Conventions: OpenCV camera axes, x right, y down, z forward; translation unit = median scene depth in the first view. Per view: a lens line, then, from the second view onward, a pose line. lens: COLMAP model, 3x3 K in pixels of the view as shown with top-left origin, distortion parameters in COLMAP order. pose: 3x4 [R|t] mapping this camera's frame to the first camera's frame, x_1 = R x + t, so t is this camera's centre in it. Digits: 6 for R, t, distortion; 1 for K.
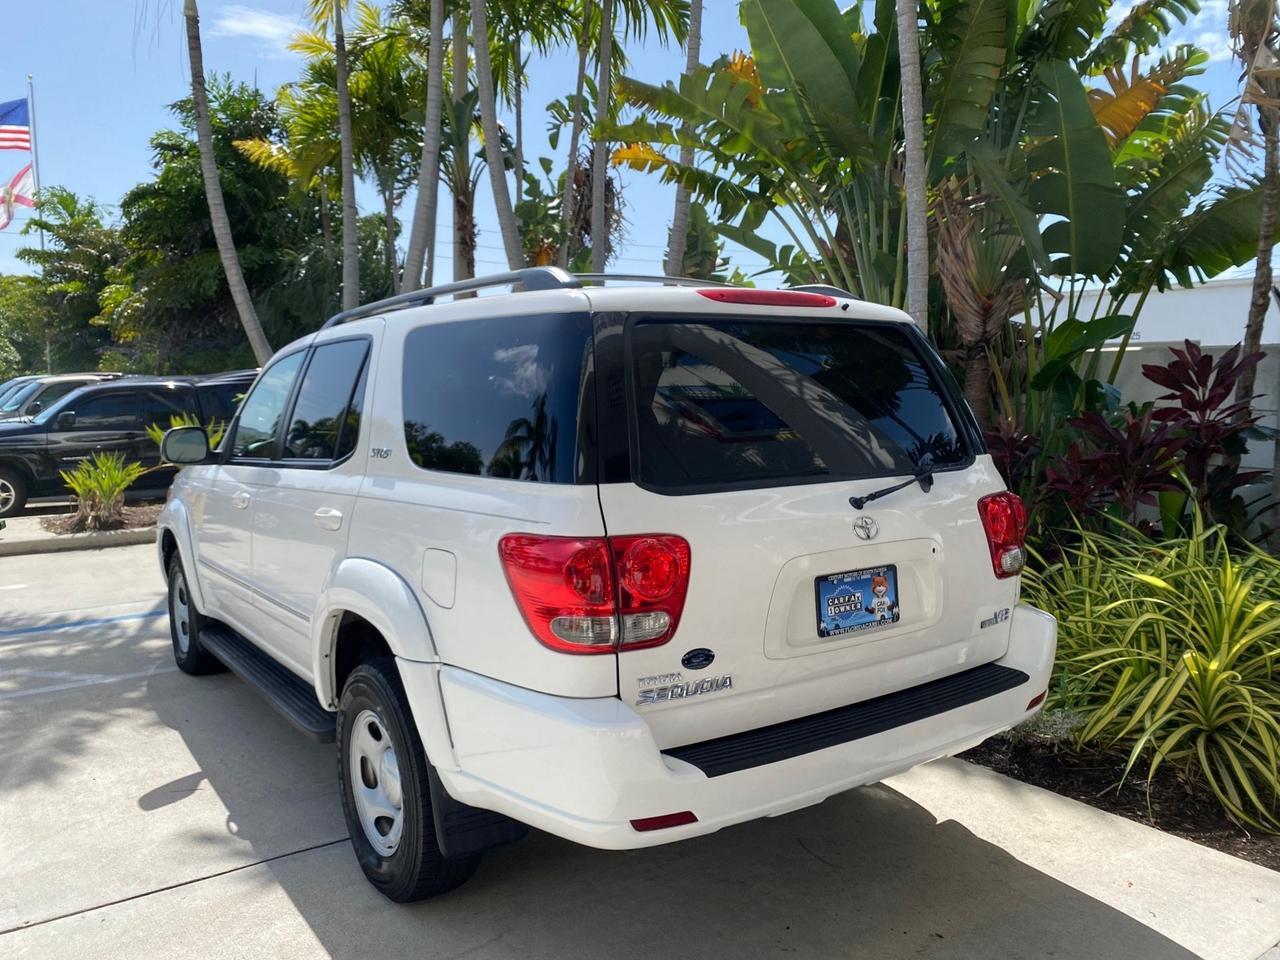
lens RADIAL K [[980.0, 0, 635.3], [0, 980.0, 480.1], [0, 0, 1]] dist [0.035084, -0.040602]
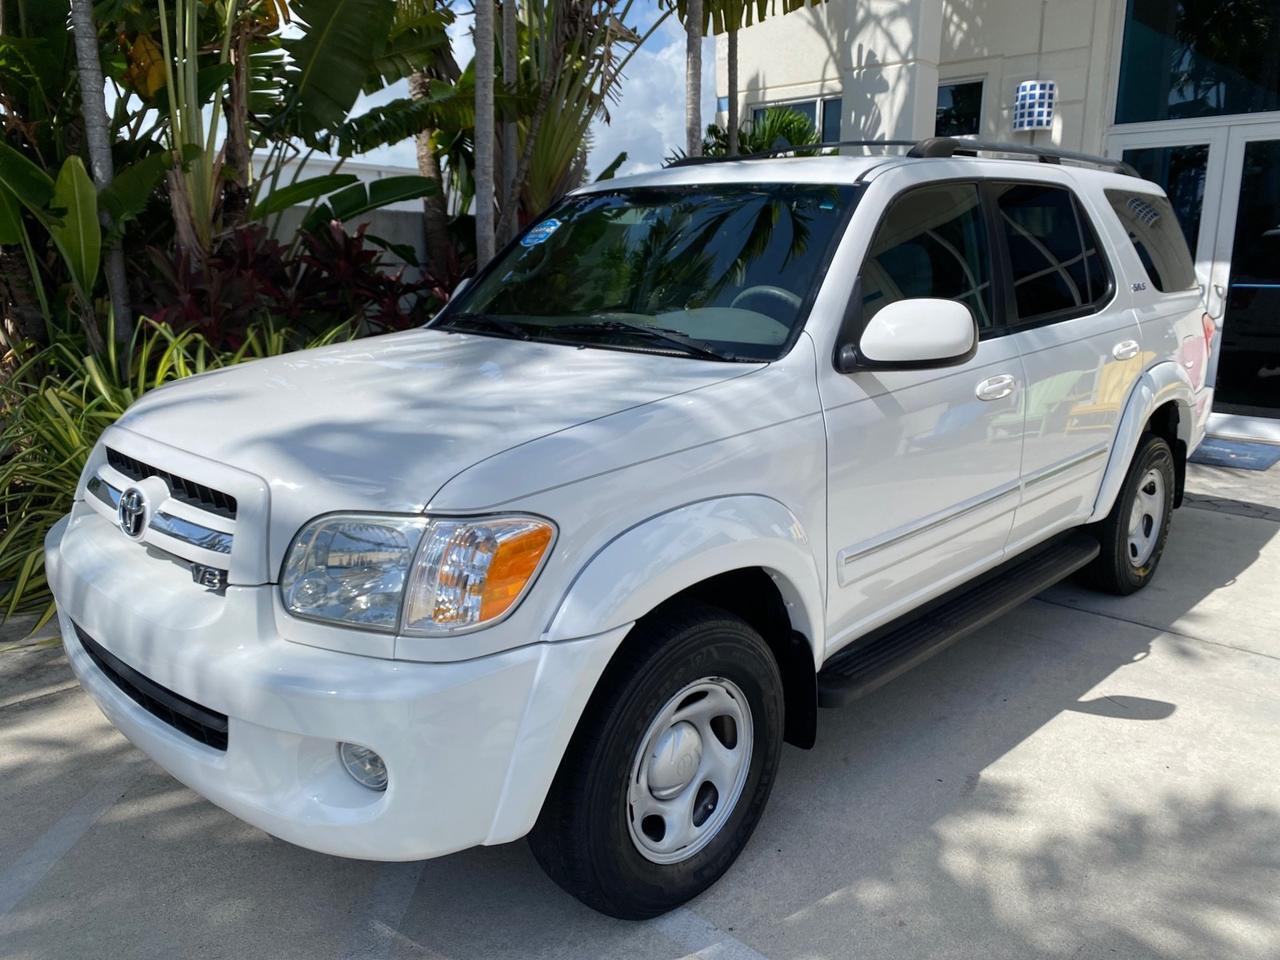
lens RADIAL K [[984.1, 0, 631.8], [0, 984.1, 481.2], [0, 0, 1]] dist [0.030751, -0.038102]
pose [[-0.179704, -0.218747, 0.959091, -1.090448], [0.087857, 0.967498, 0.237126, -0.112373], [-0.979790, 0.126876, -0.154644, 1.417193]]
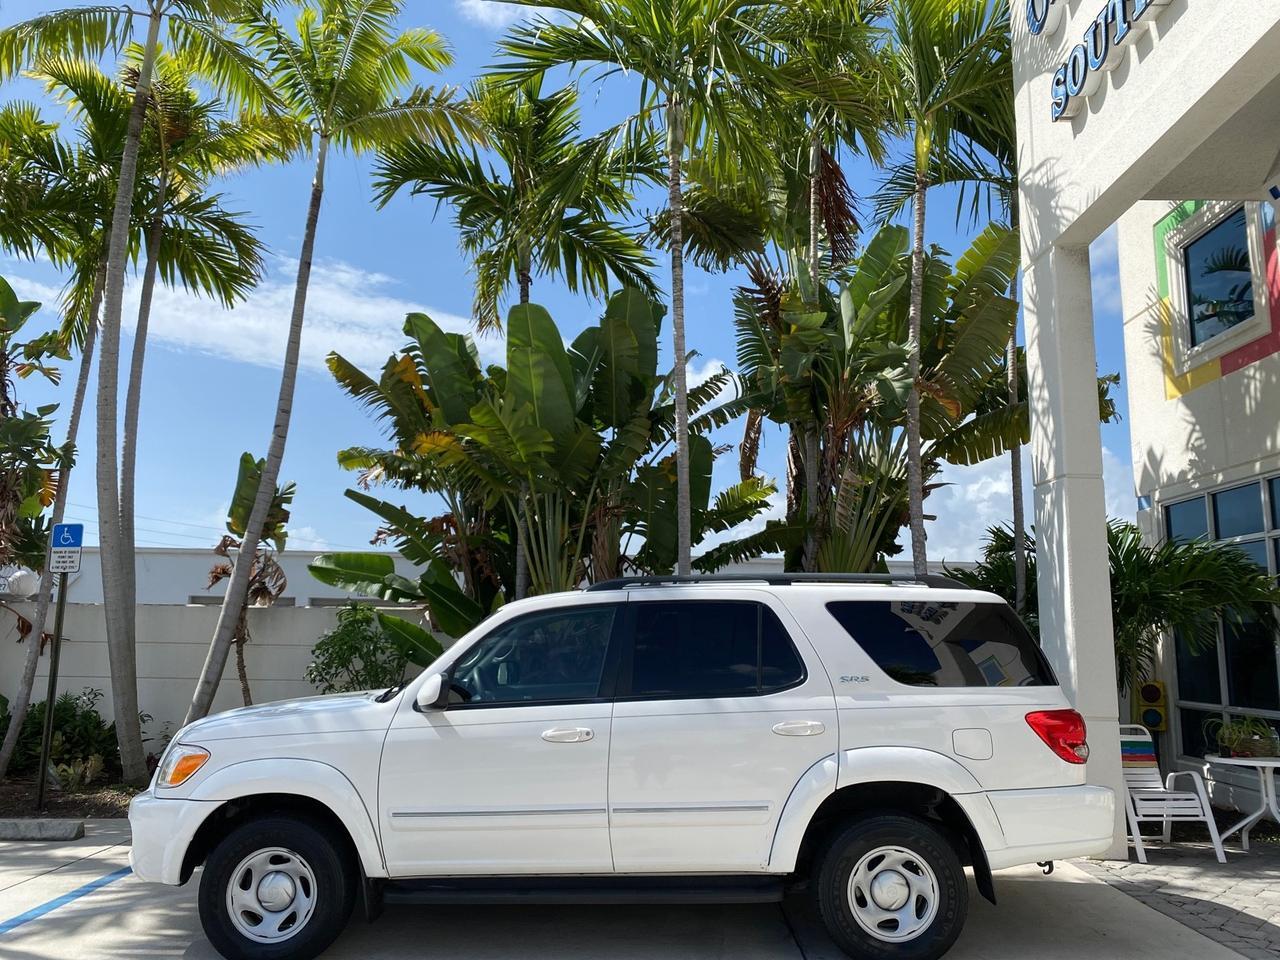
lens RADIAL K [[980.0, 0, 635.3], [0, 980.0, 480.1], [0, 0, 1]] dist [0.035084, -0.040602]
pose [[0.585363, 0.135416, 0.799383, -1.339015], [0.067100, 0.974480, -0.214213, -0.018474], [-0.807990, 0.179031, 0.561338, 0.242221]]
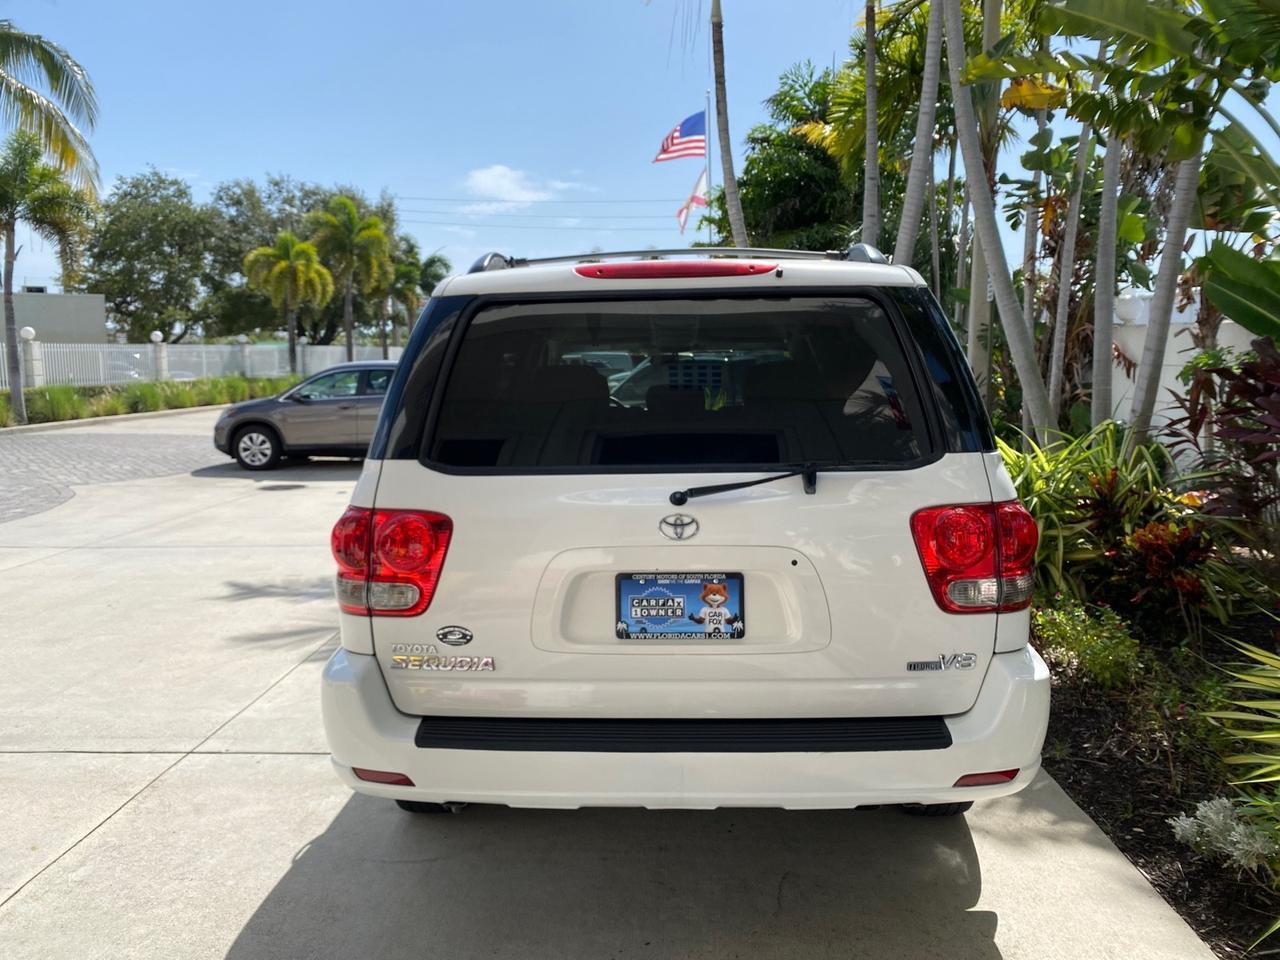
lens RADIAL K [[981.2, 0, 632.4], [0, 981.2, 486.6], [0, 0, 1]] dist [0.065525, -0.122723]
pose [[0.795757, 0.068561, -0.601723, 0.459984], [-0.046722, 0.997560, 0.051874, -0.019881], [0.603812, -0.013165, 0.797018, 0.164037]]
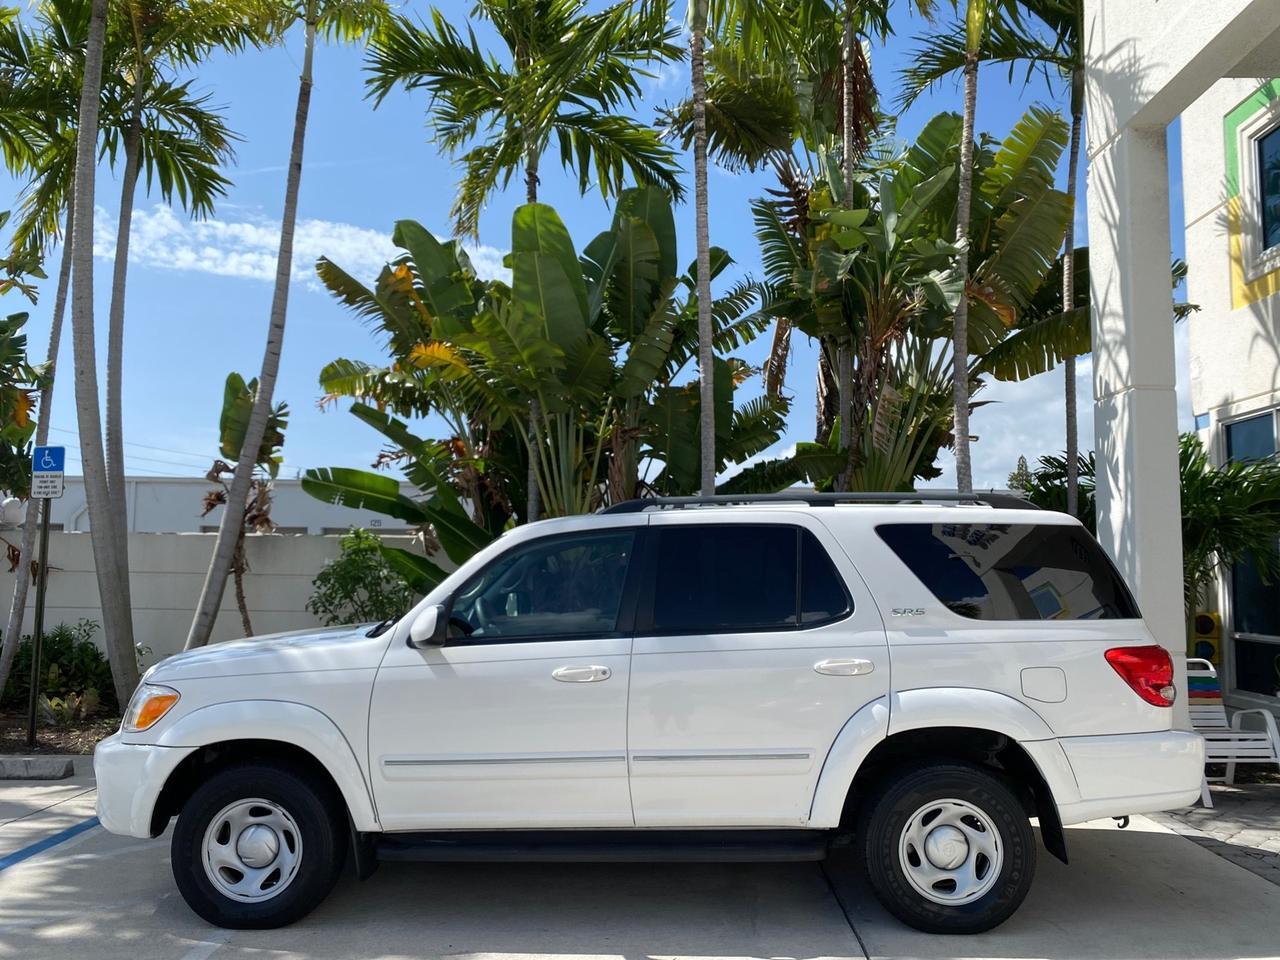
lens RADIAL K [[980.0, 0, 635.3], [0, 980.0, 480.1], [0, 0, 1]] dist [0.035084, -0.040602]
pose [[0.599244, 0.077865, 0.796771, -1.212673], [0.067446, 0.986810, -0.147163, -0.024718], [-0.797720, 0.141926, 0.586088, 0.340248]]
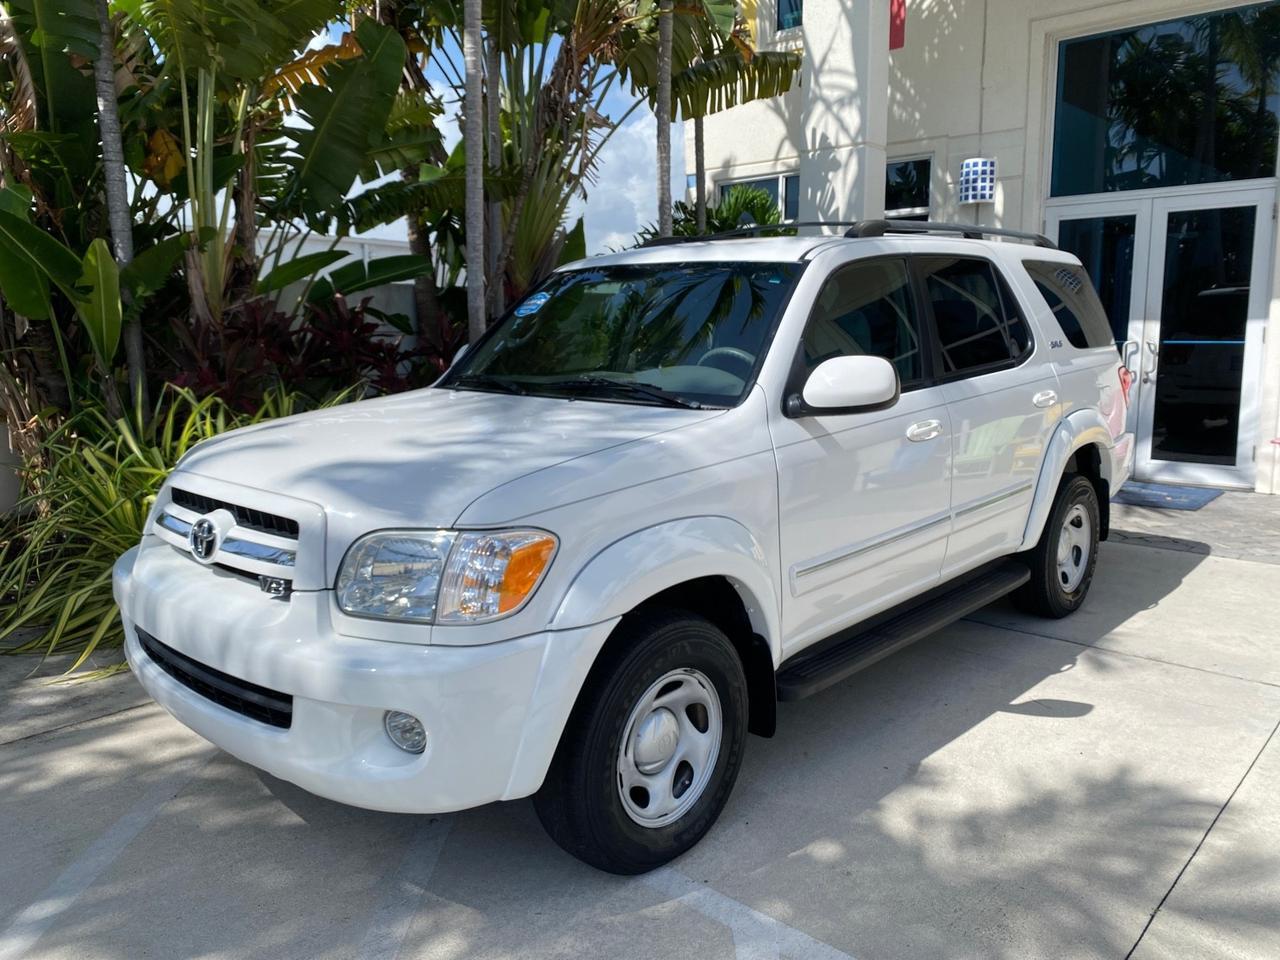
lens RADIAL K [[981.2, 0, 632.4], [0, 981.2, 486.6], [0, 0, 1]] dist [0.065525, -0.122723]
pose [[-0.204049, -0.159426, 0.965892, -1.207078], [0.099704, 0.978136, 0.182510, -0.116263], [-0.973870, 0.133544, -0.183692, 1.442402]]
